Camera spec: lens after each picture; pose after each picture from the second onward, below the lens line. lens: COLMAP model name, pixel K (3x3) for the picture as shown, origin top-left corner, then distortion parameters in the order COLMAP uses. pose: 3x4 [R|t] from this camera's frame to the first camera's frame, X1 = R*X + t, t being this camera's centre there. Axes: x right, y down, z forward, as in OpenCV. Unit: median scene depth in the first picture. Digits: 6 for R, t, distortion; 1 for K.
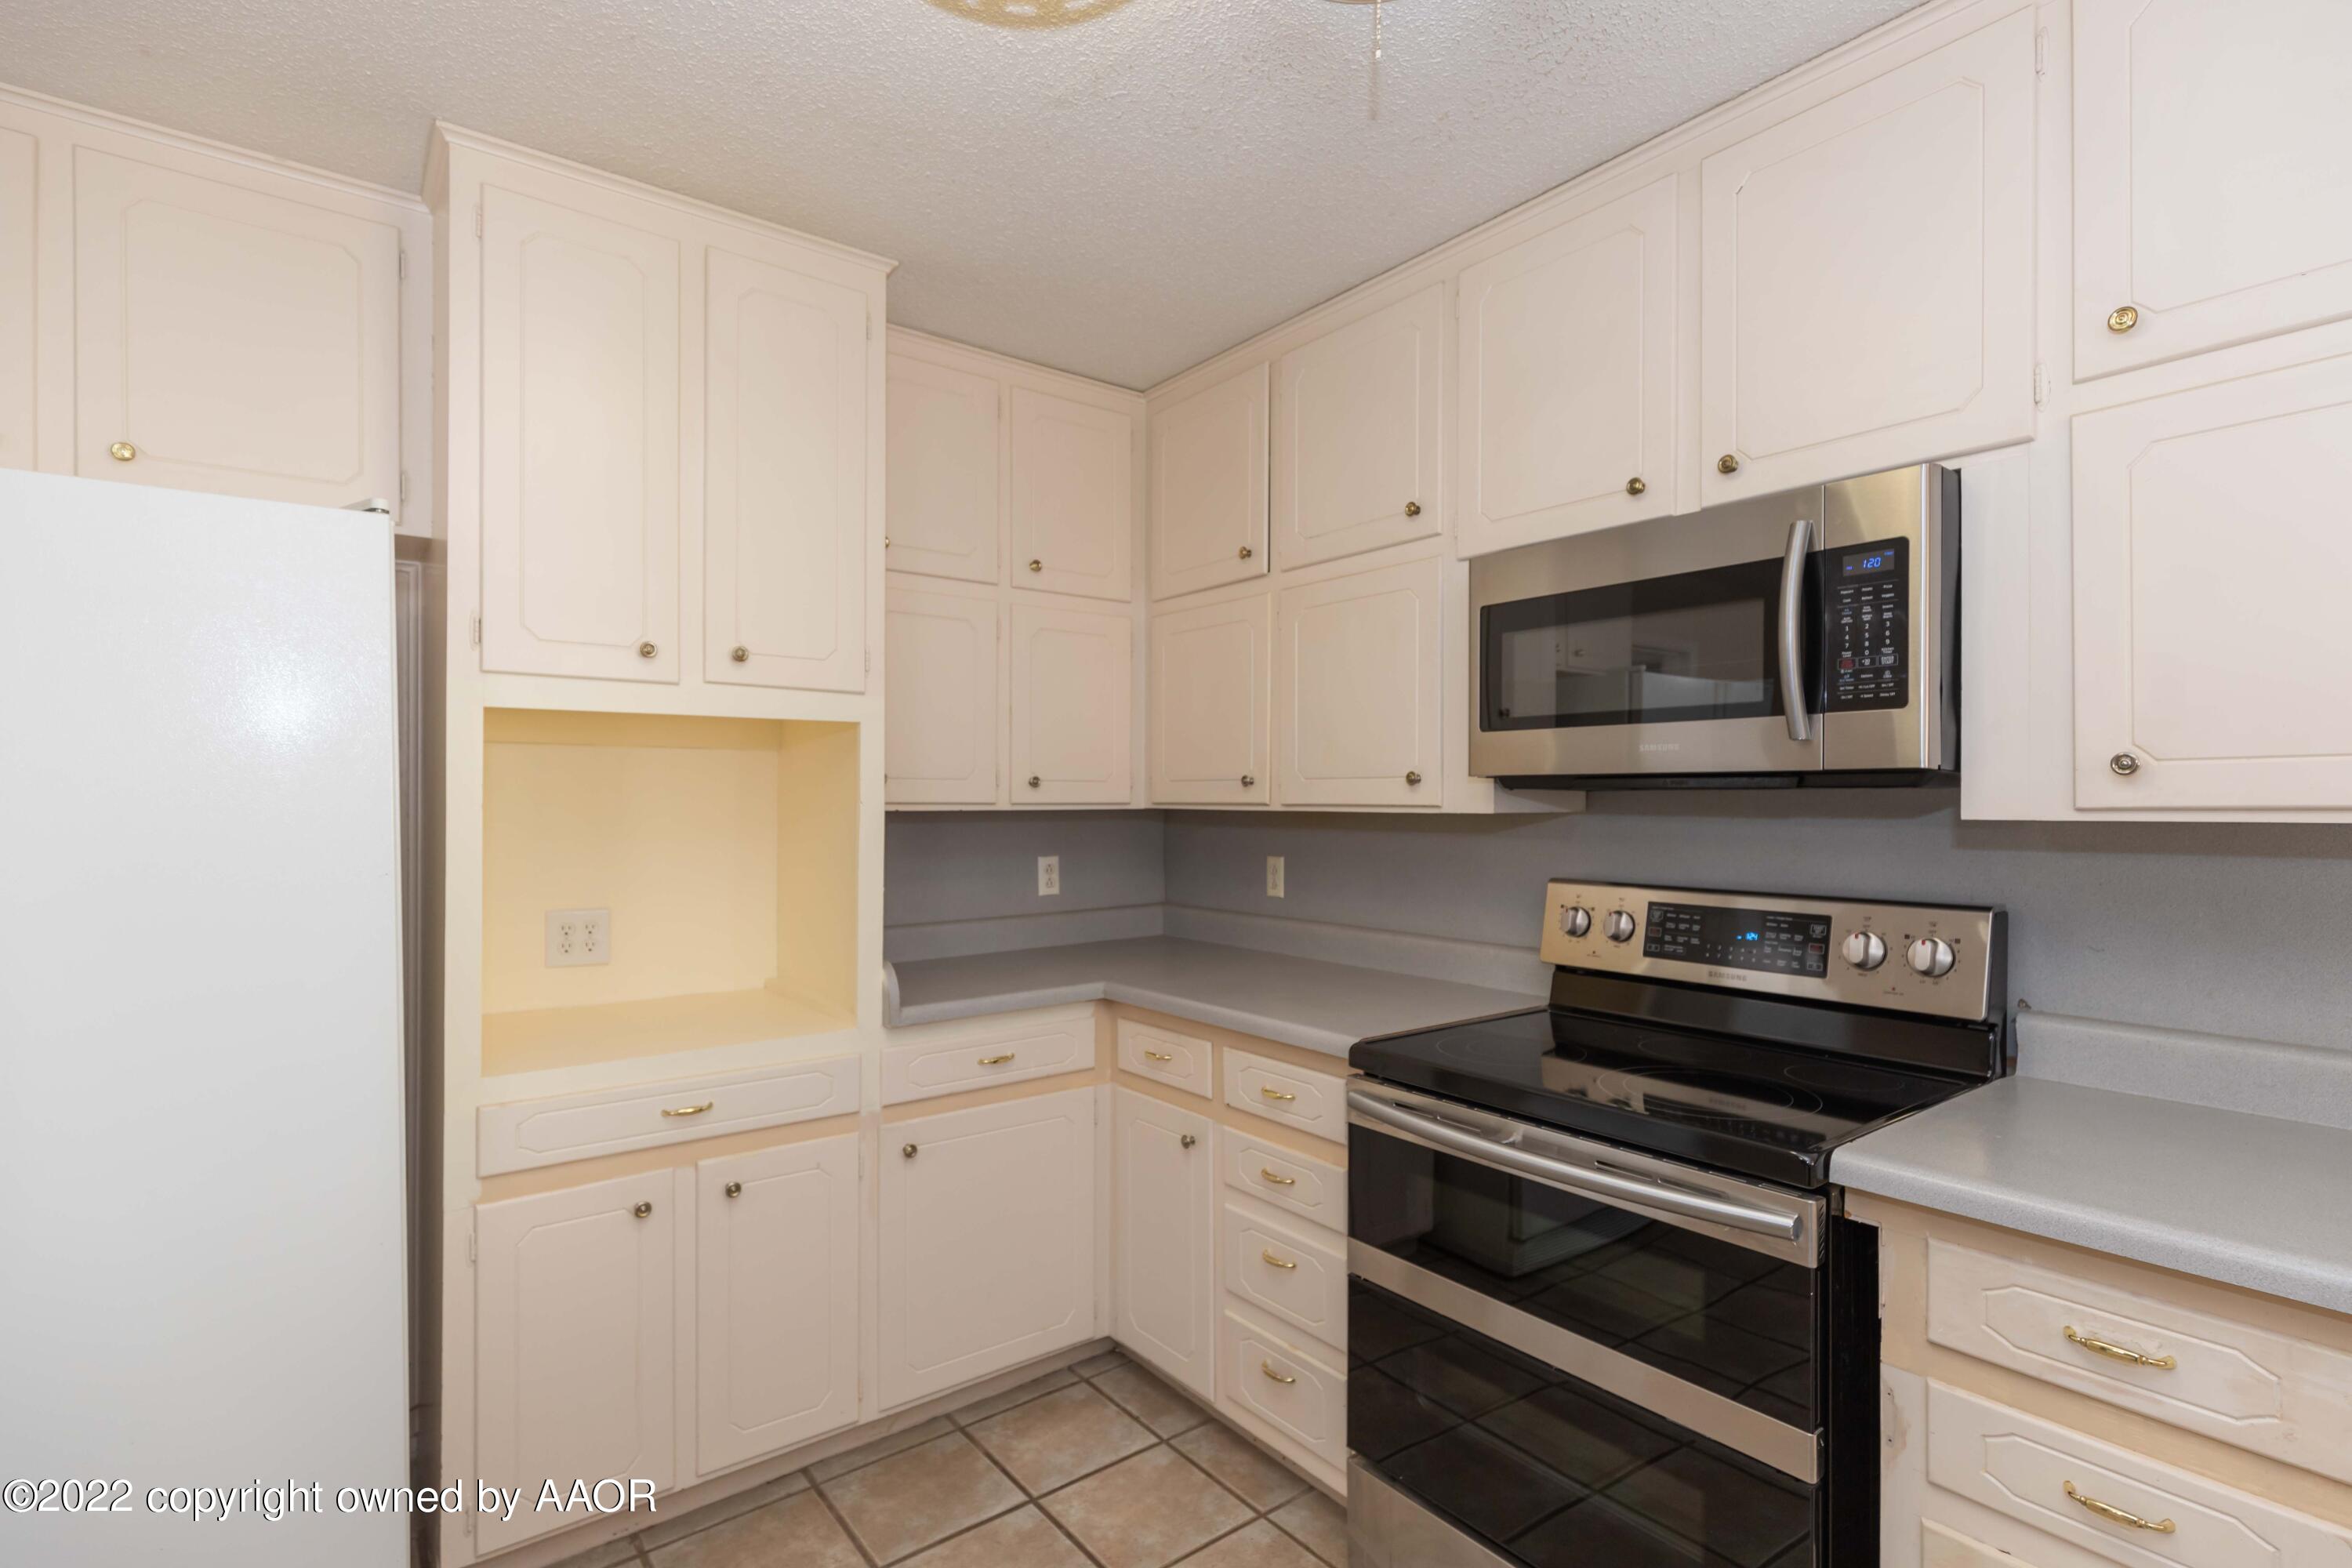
lens RADIAL K [[1112.9, 0, 1177.8], [0, 1112.9, 793.9], [0, 0, 1]] dist [-0.000627, -0.000313]
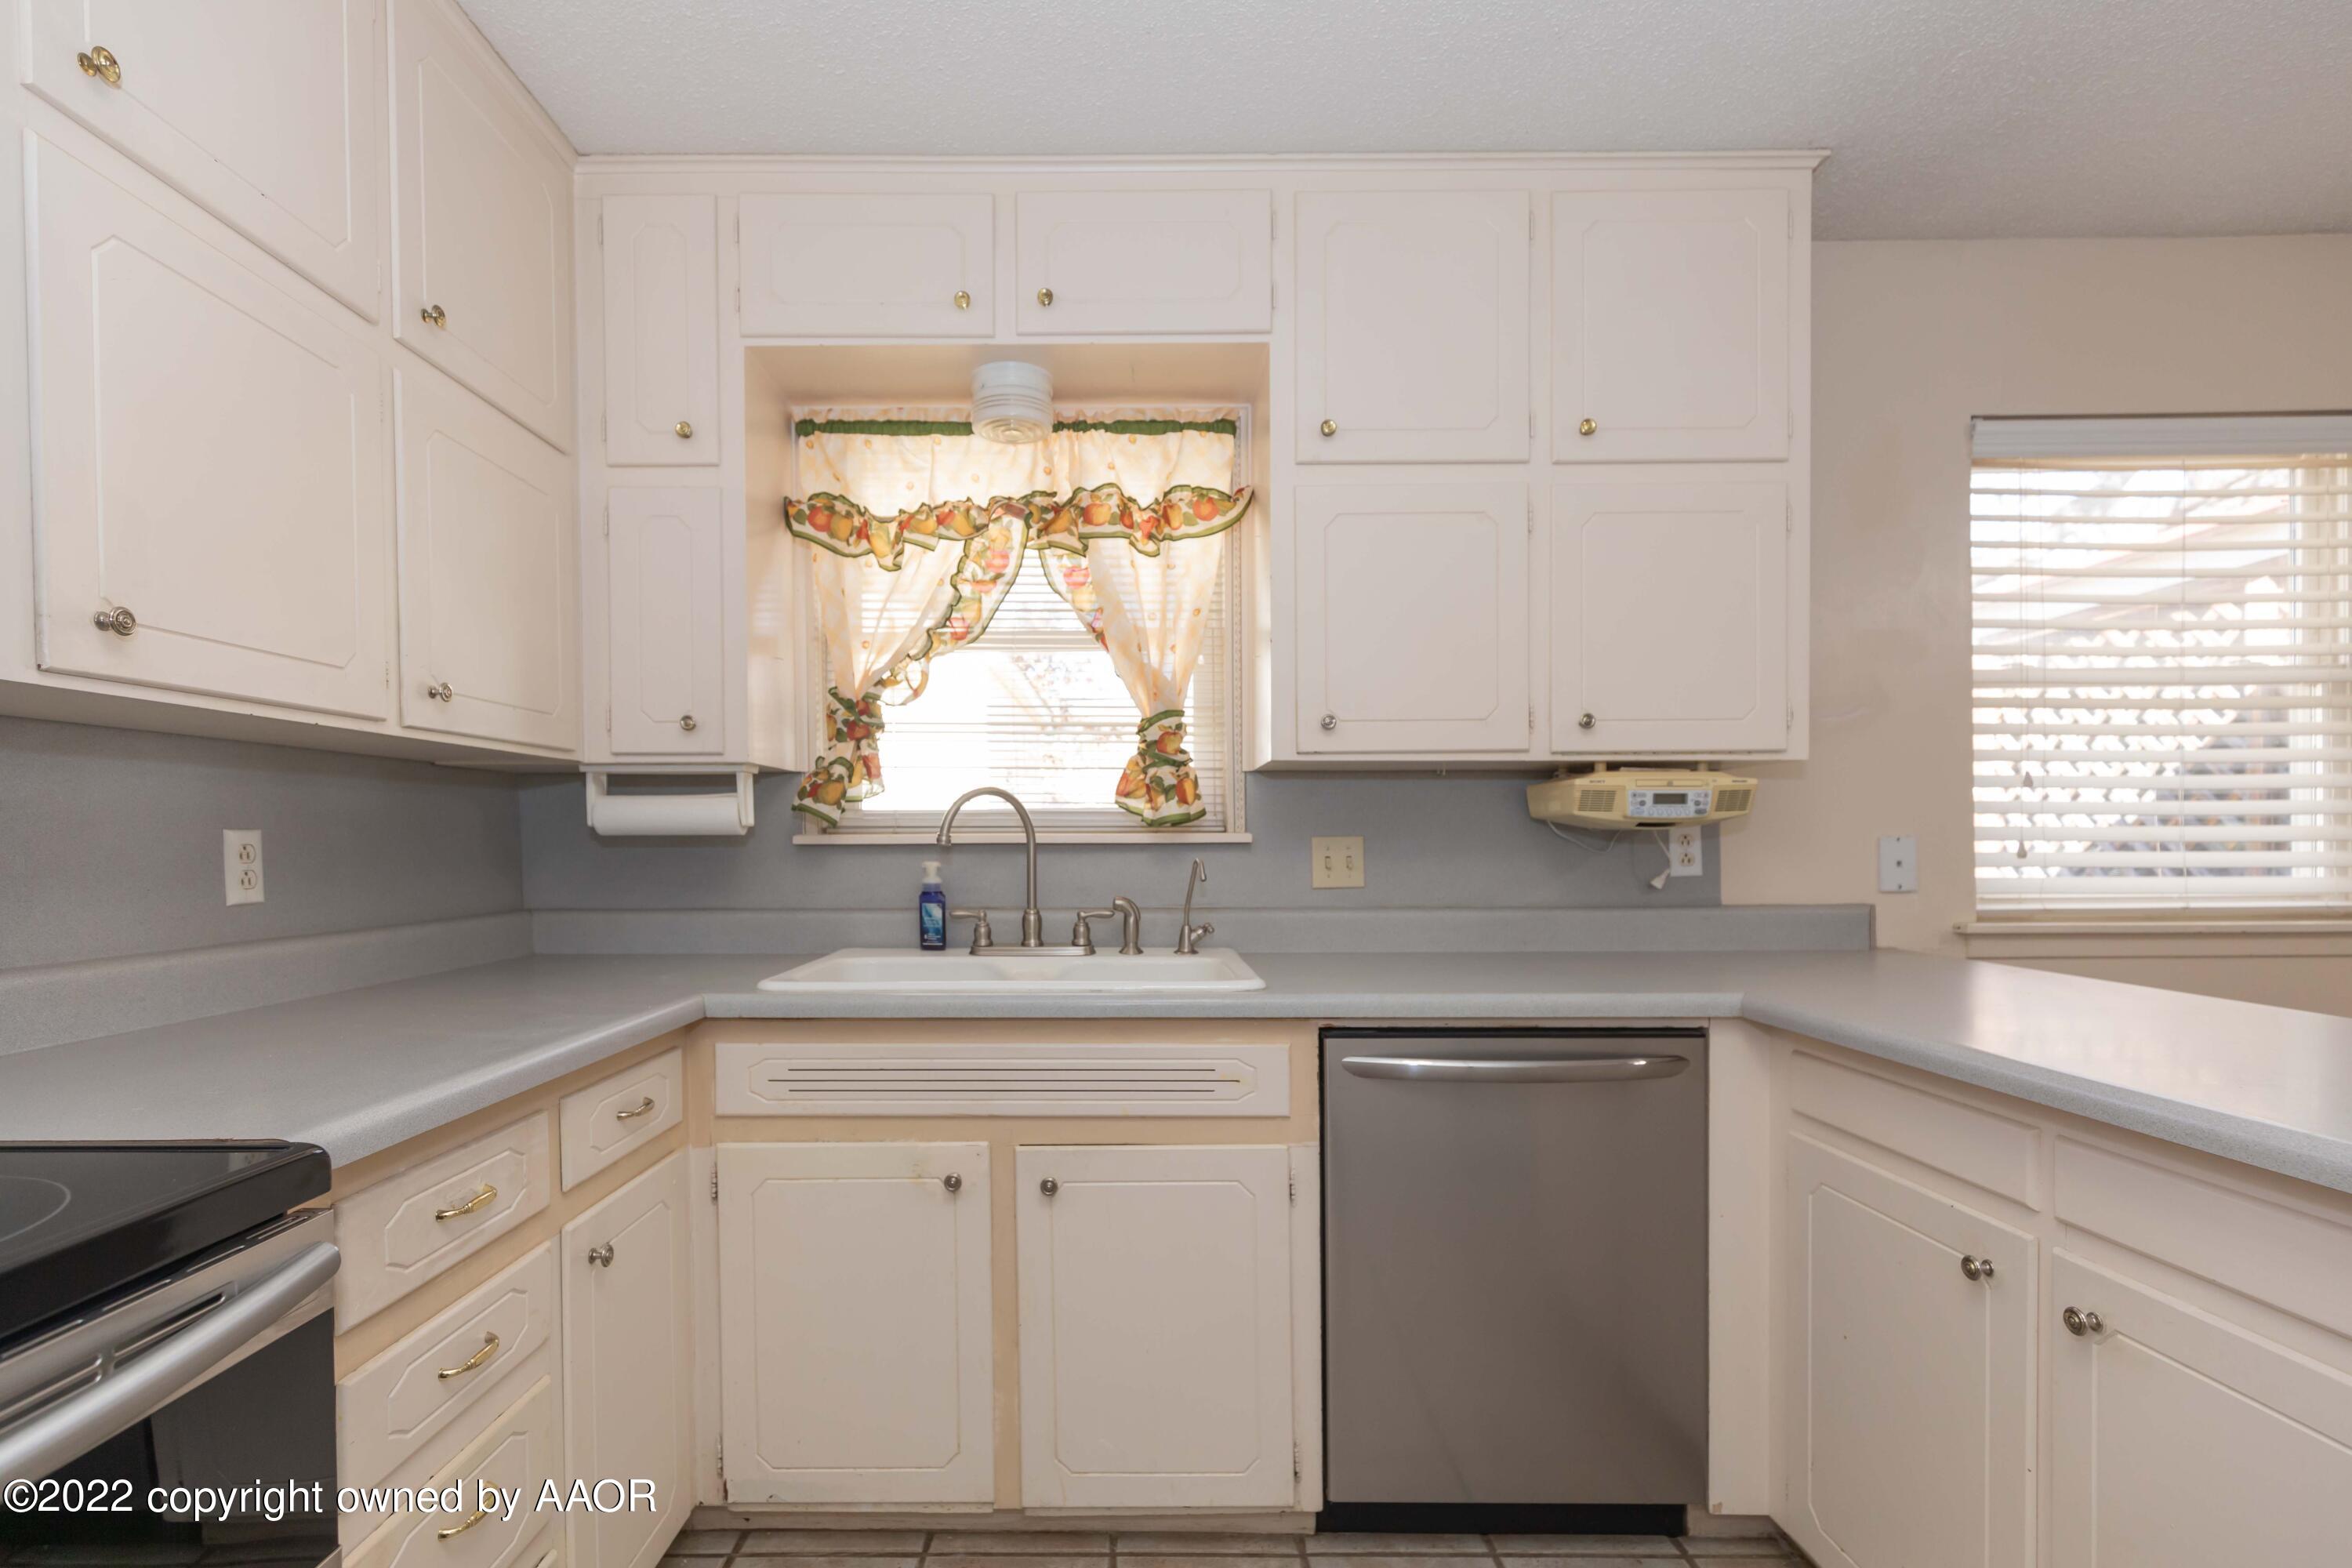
lens RADIAL K [[1074.2, 0, 1110.1], [0, 1074.2, 848.4], [0, 0, 1]] dist [0.007138, -0.001111]
pose [[-0.783201, -0.001097, 0.621768, -0.152890], [0.002228, 0.999987, 0.004570, 0.096431], [-0.621765, 0.004965, -0.783188, 0.834351]]
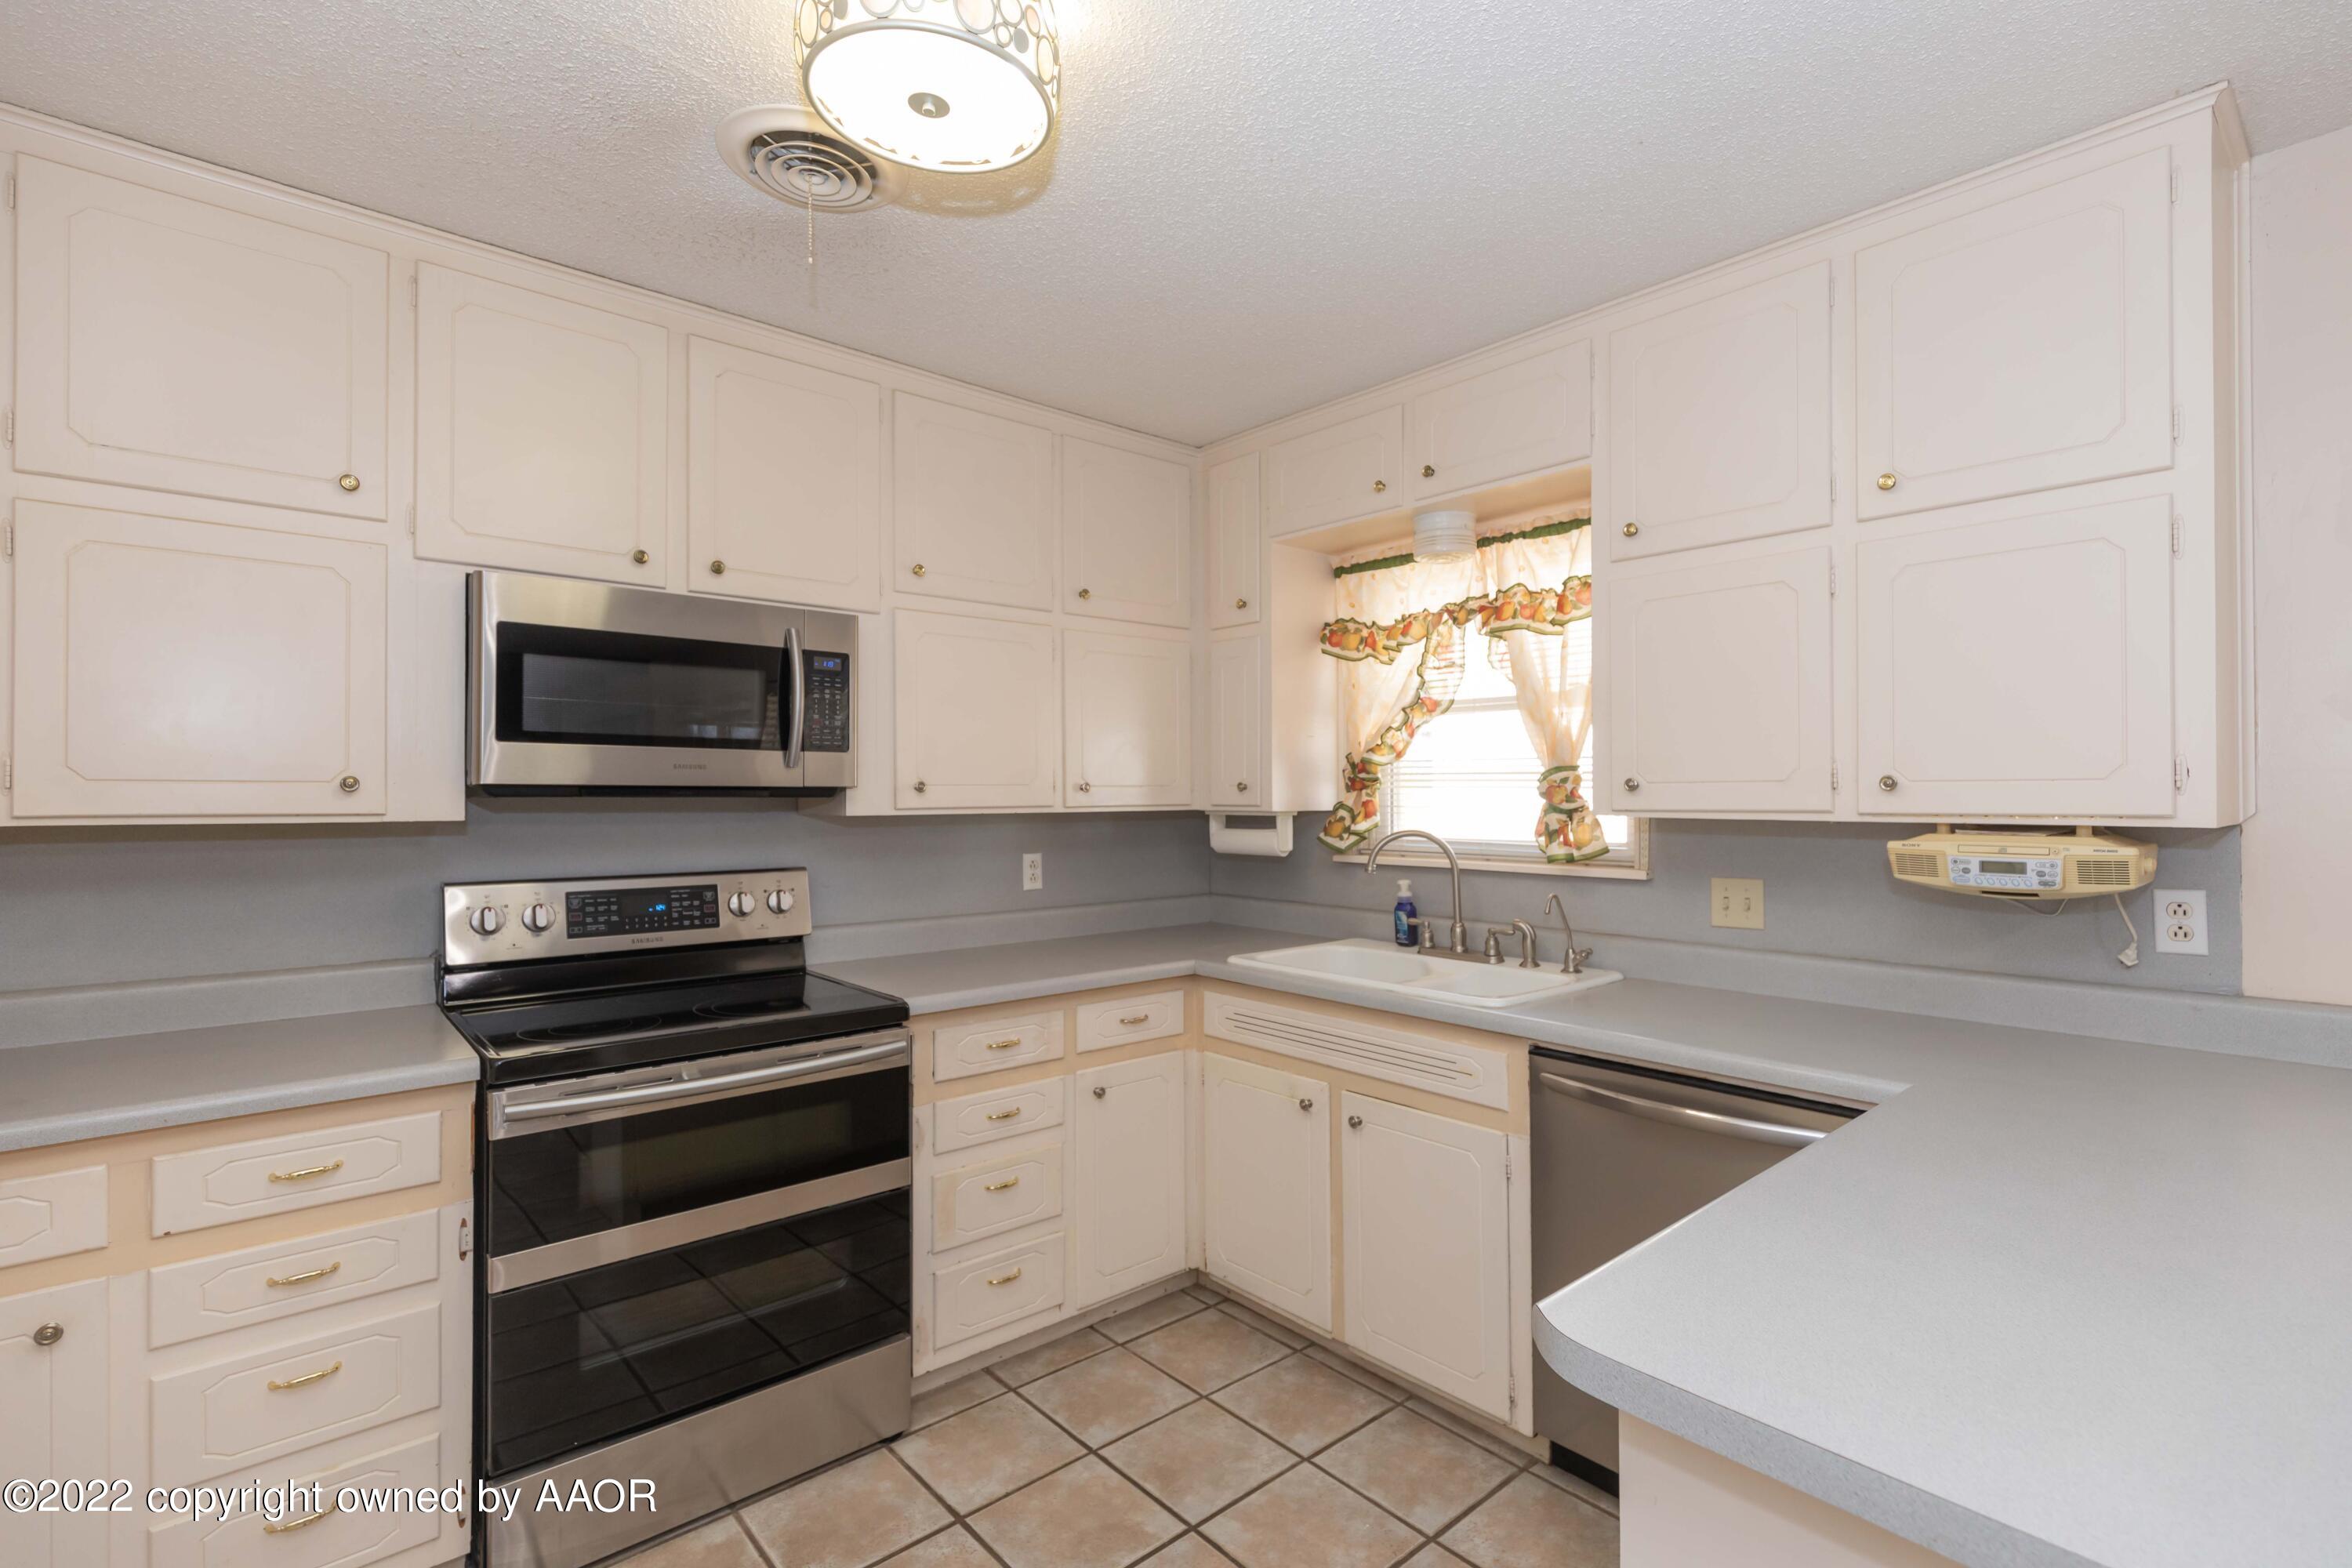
lens RADIAL K [[1059.2, 0, 1186.8], [0, 1059.2, 777.4], [0, 0, 1]] dist [0.002503, -0.000070]
pose [[-0.063962, 0.020053, 0.997751, -0.811534], [-0.002138, 0.999793, -0.020231, -0.004033], [-0.997950, -0.003428, -0.063905, 0.453586]]
